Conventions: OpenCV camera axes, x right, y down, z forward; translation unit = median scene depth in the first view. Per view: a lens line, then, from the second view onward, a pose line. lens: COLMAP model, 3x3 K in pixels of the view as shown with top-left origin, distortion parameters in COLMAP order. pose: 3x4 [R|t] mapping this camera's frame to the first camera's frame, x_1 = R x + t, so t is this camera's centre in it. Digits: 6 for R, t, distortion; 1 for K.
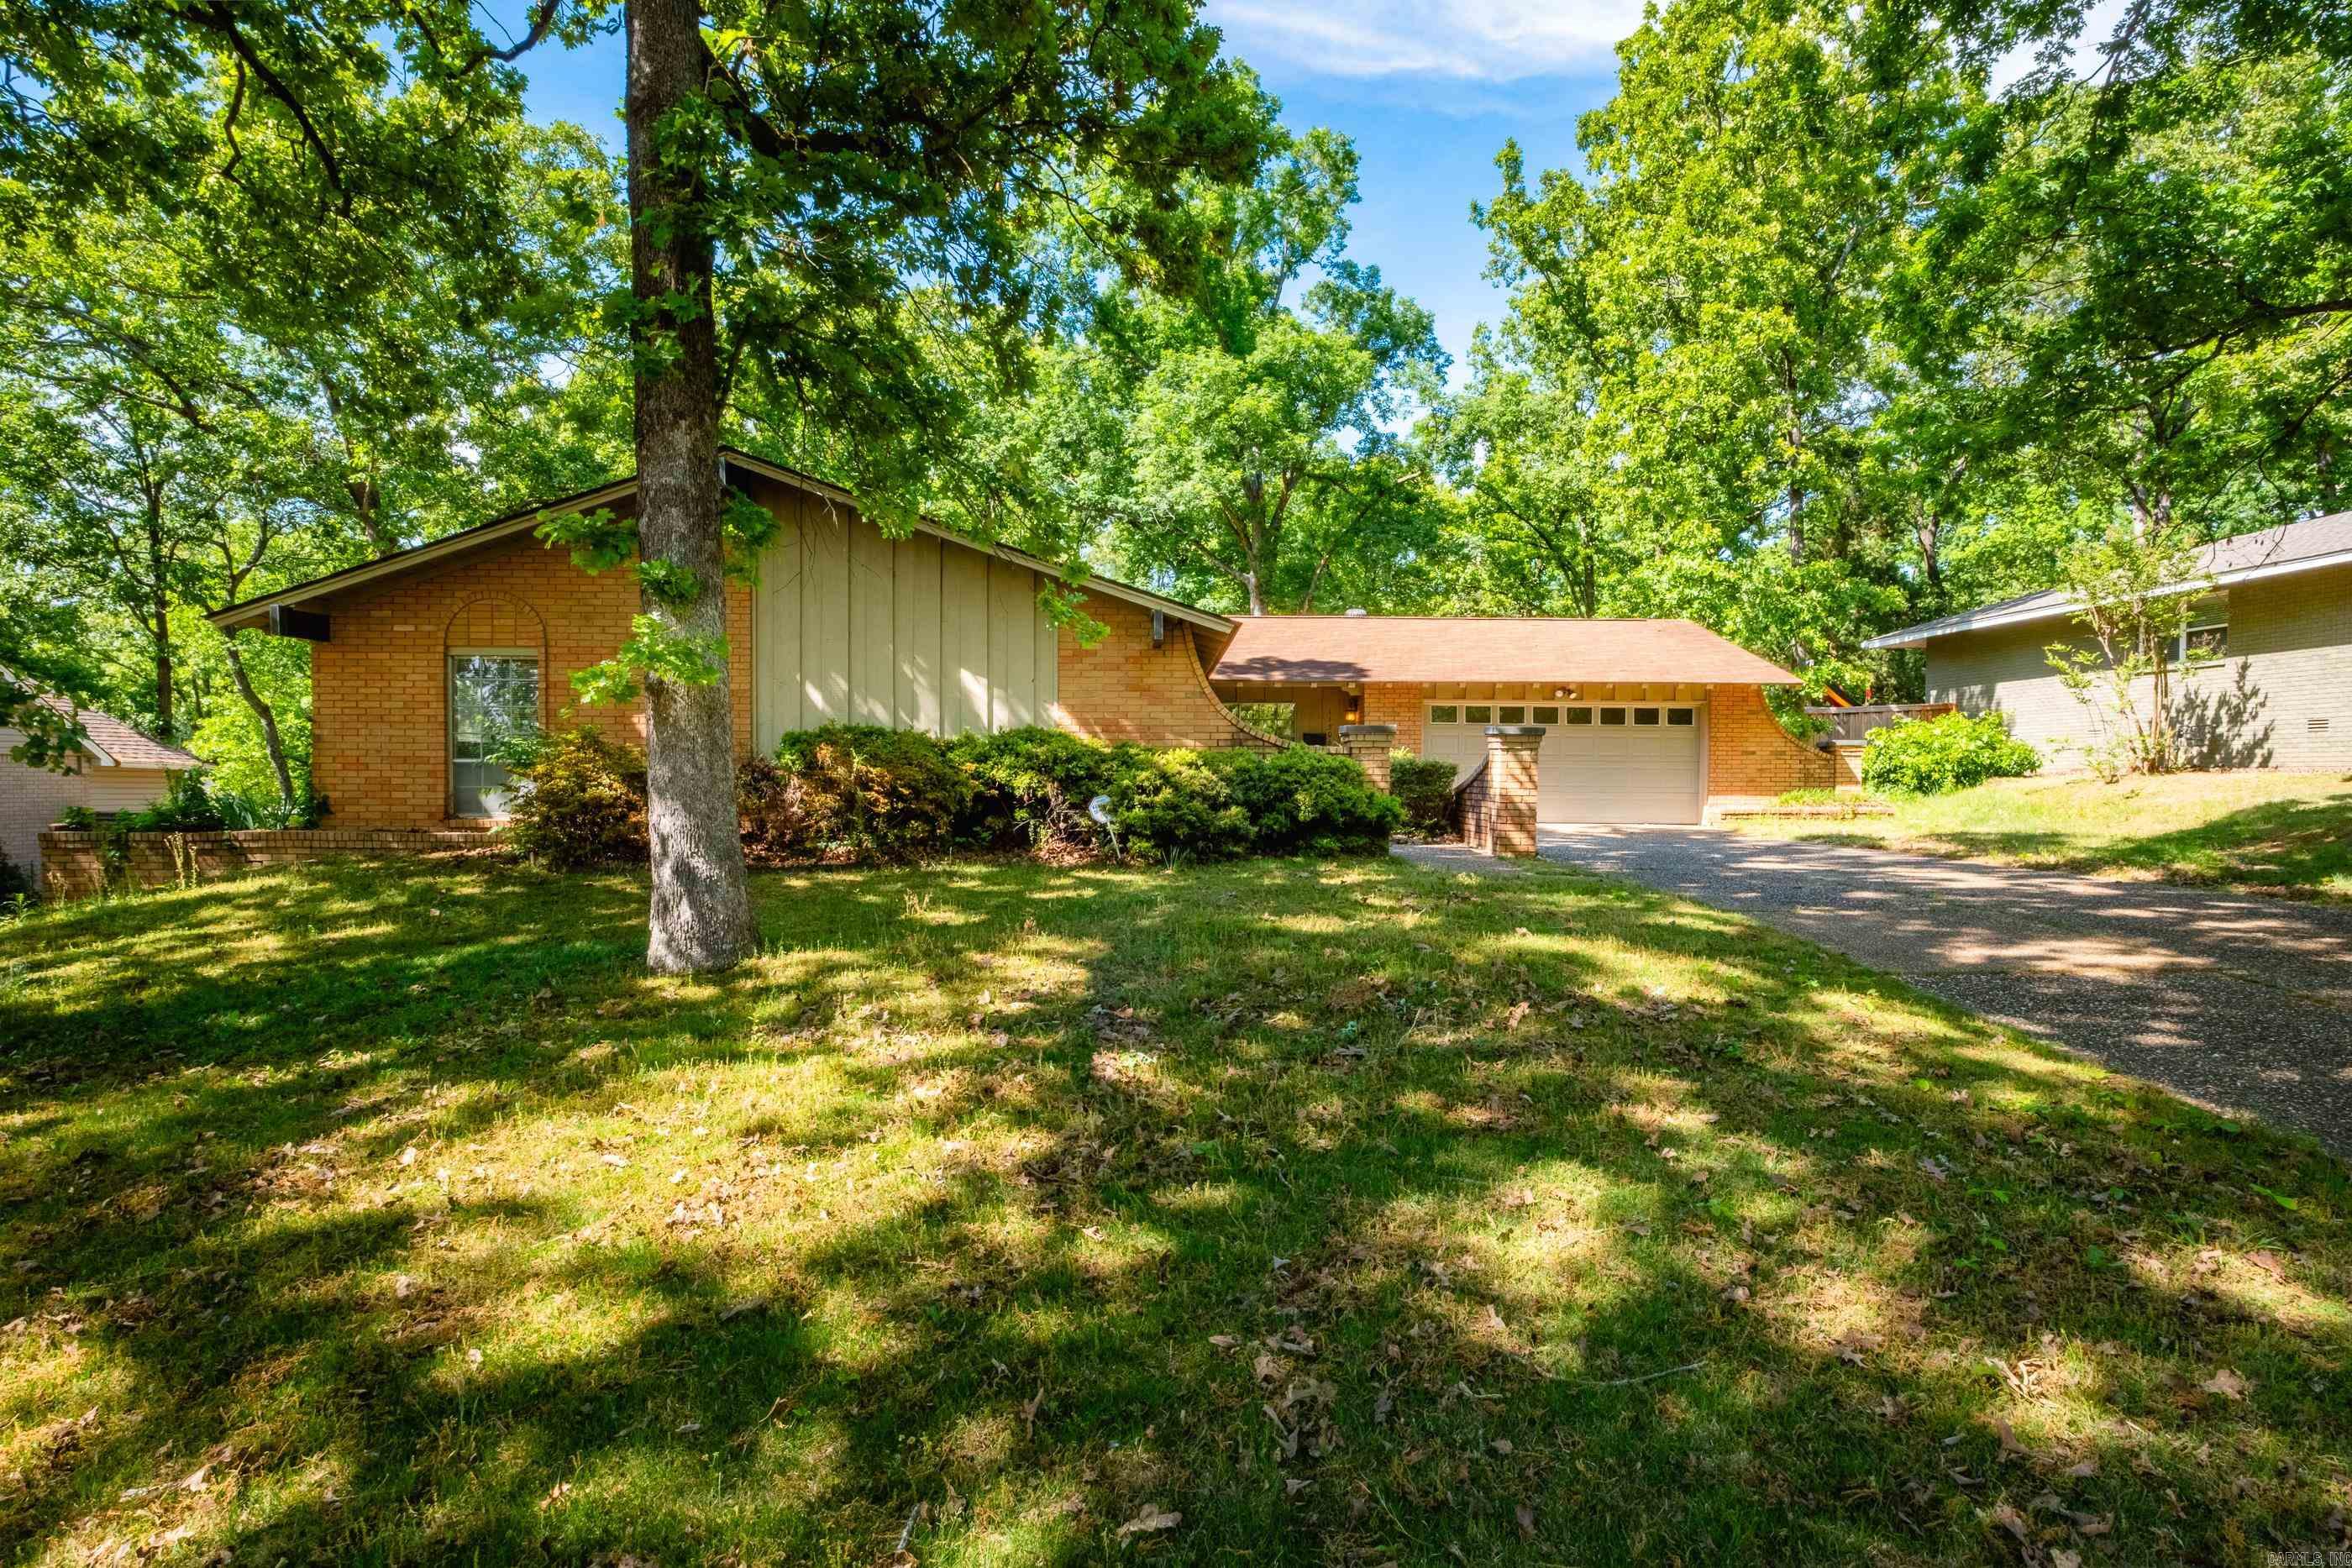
lens RADIAL K [[1227.0, 0, 1176.0], [0, 1227.0, 784.0], [0, 0, 1]] dist [-0.003535, -0.000674]
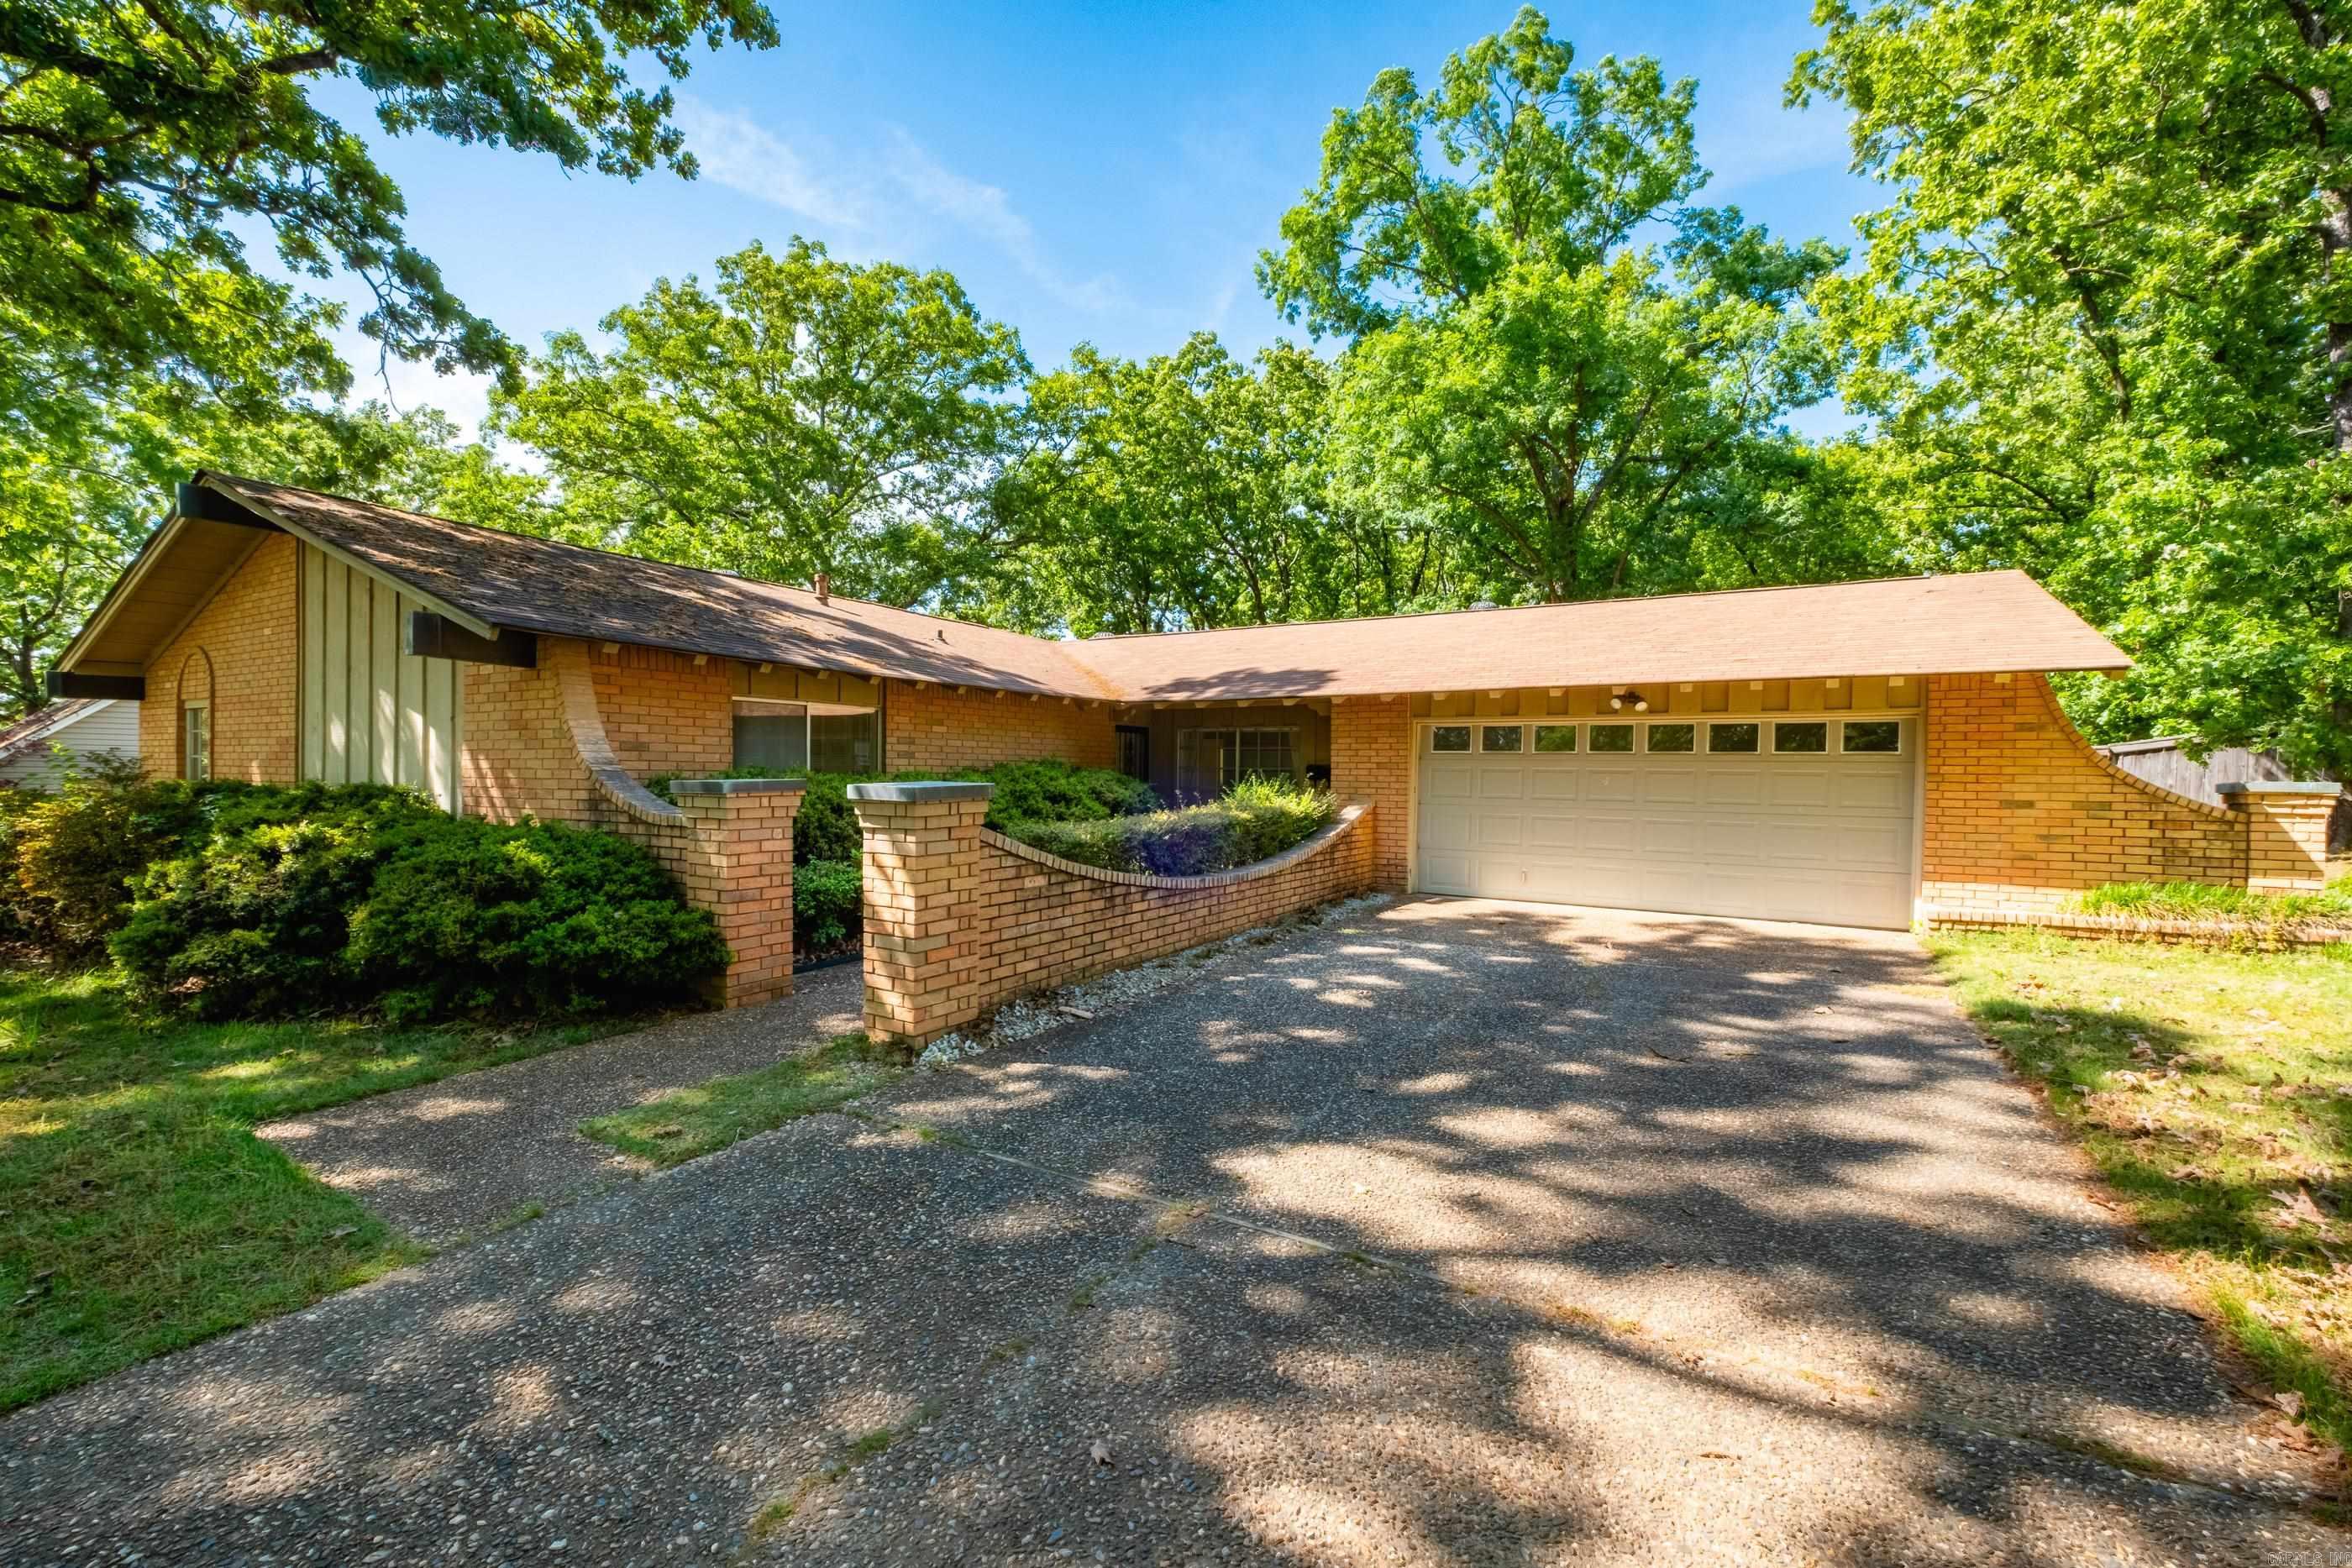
lens RADIAL K [[986.8, 0, 1176.0], [0, 986.8, 784.0], [0, 0, 1]] dist [0.001191, 0.000109]
pose [[0.867403, 0.008846, -0.497528, 0.366946], [-0.010792, 0.999941, -0.001037, -0.030056], [0.497490, 0.006269, 0.867447, 0.455537]]
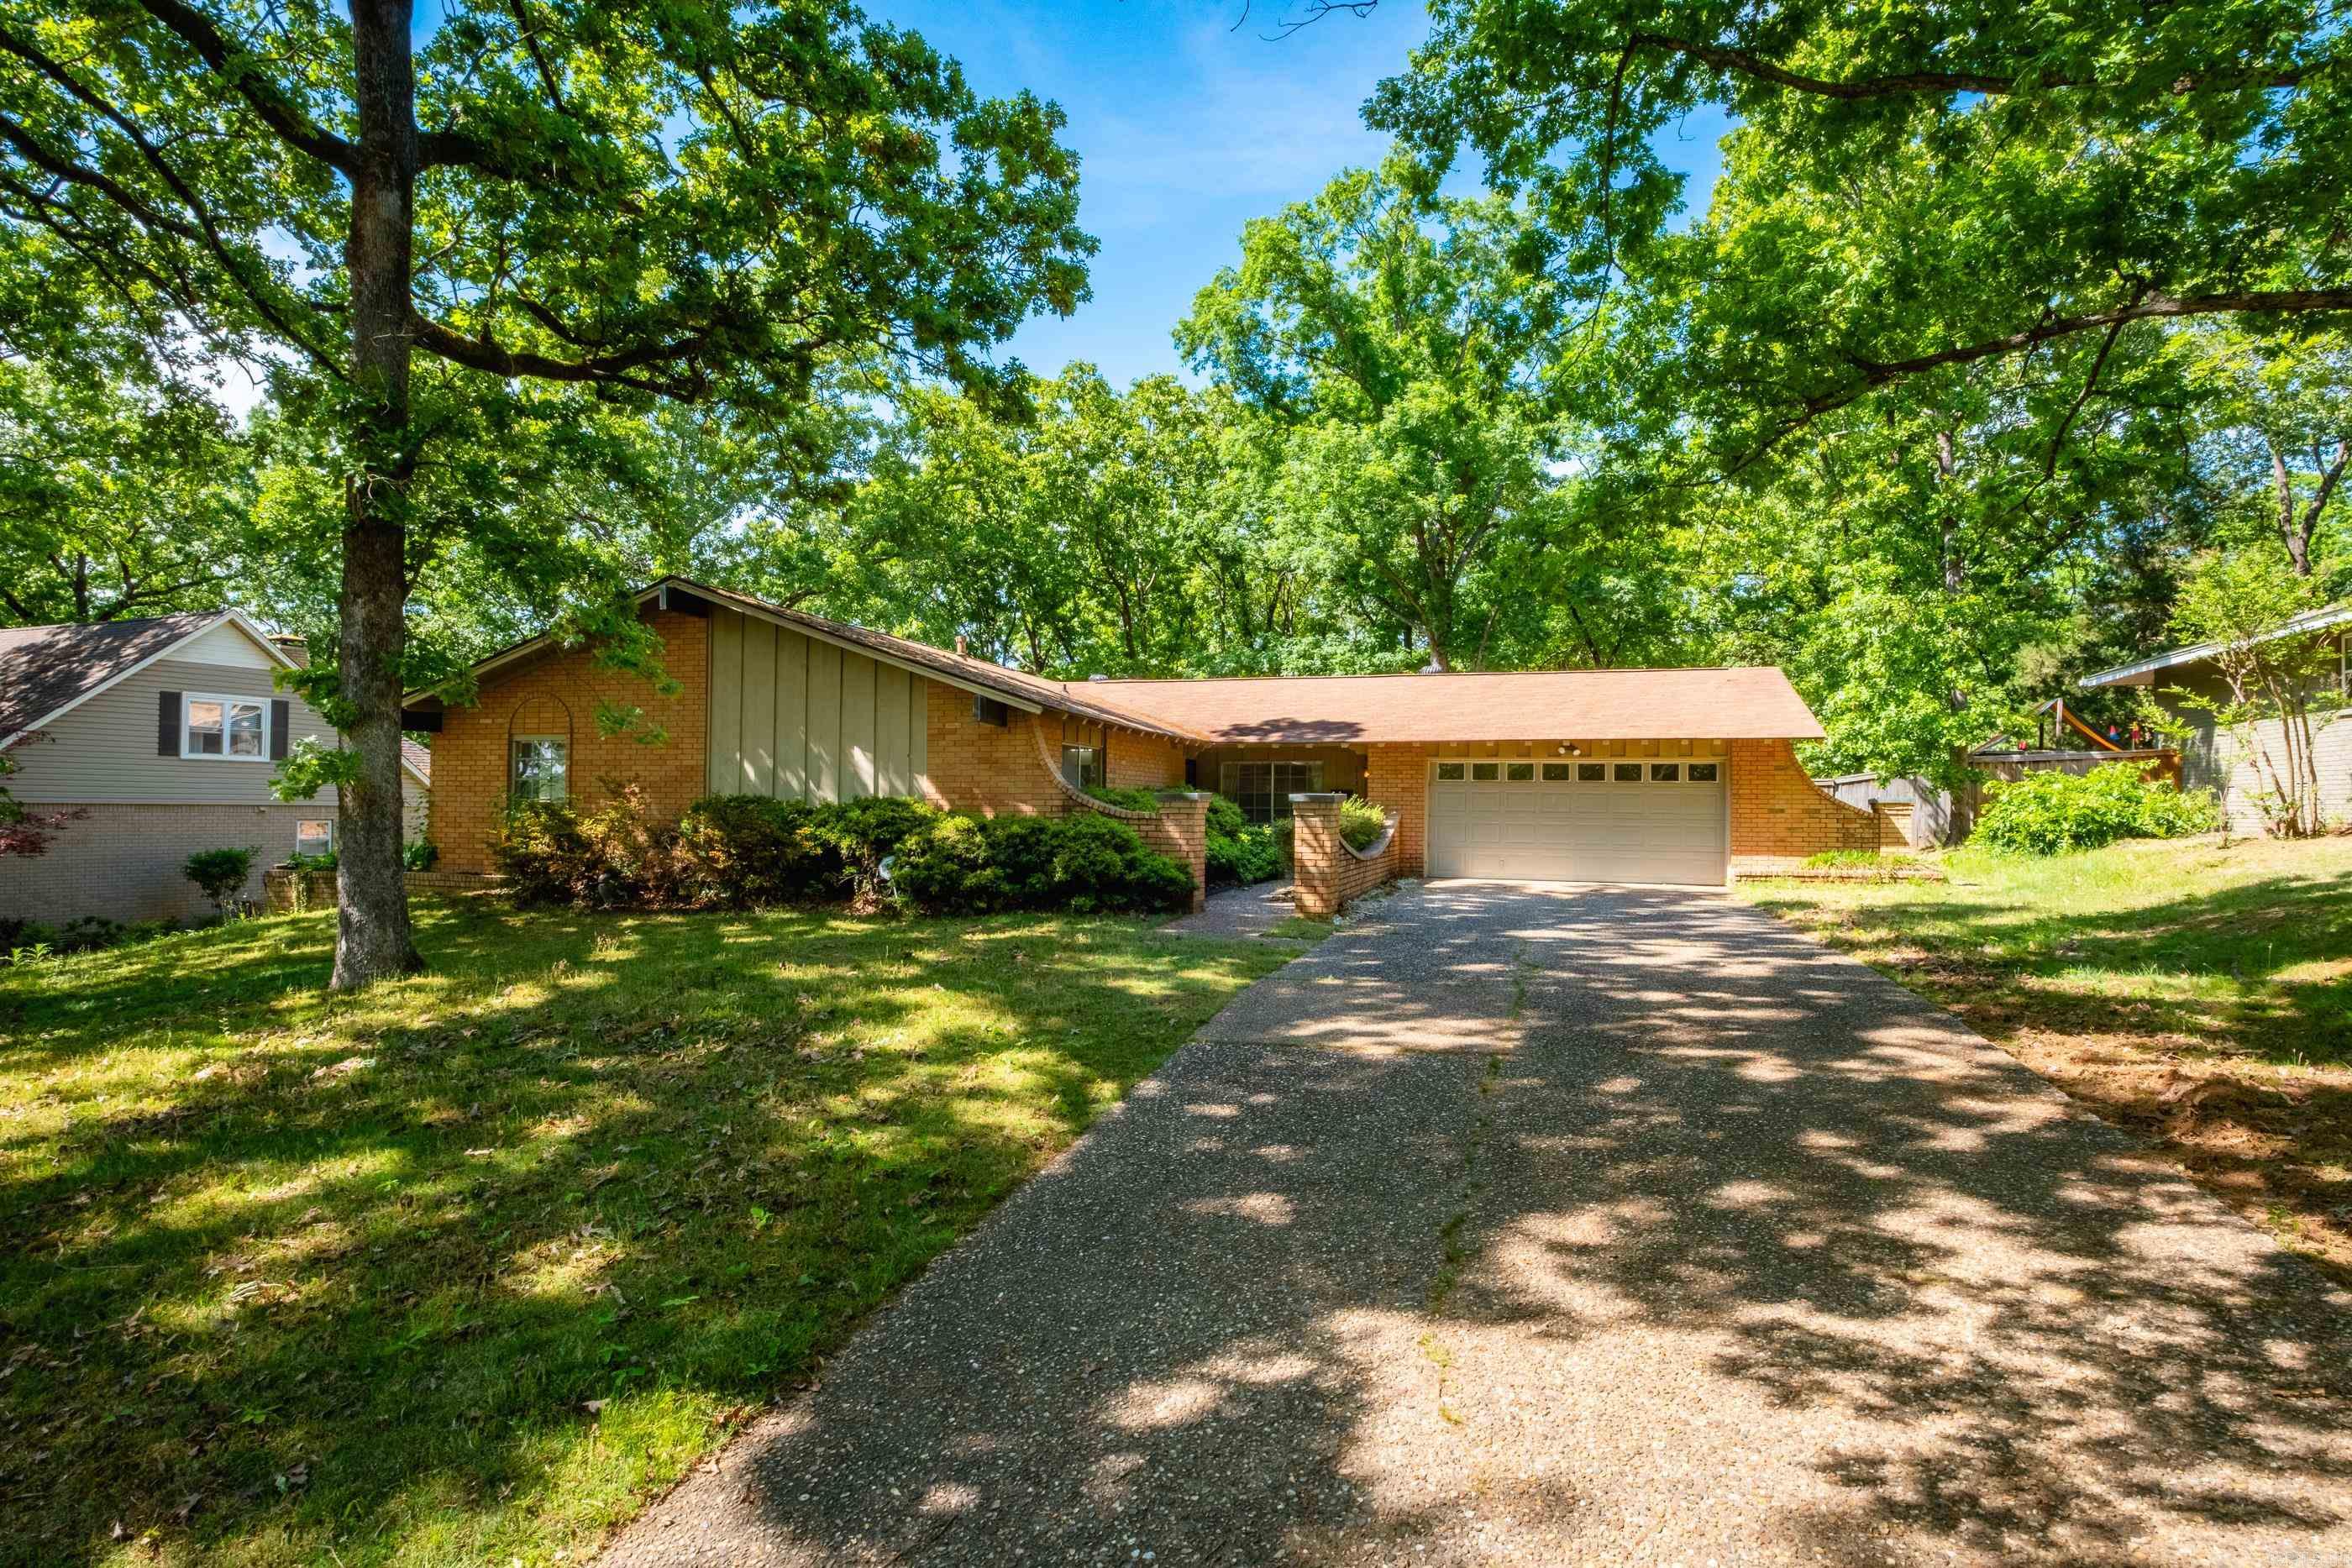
lens RADIAL K [[1195.8, 0, 1176.0], [0, 1195.8, 784.0], [0, 0, 1]] dist [-0.003248, -0.000296]
pose [[0.958613, -0.003792, -0.284685, 0.287817], [-0.005878, 0.999435, -0.033105, -0.013038], [0.284650, 0.033408, 0.958049, -0.013895]]
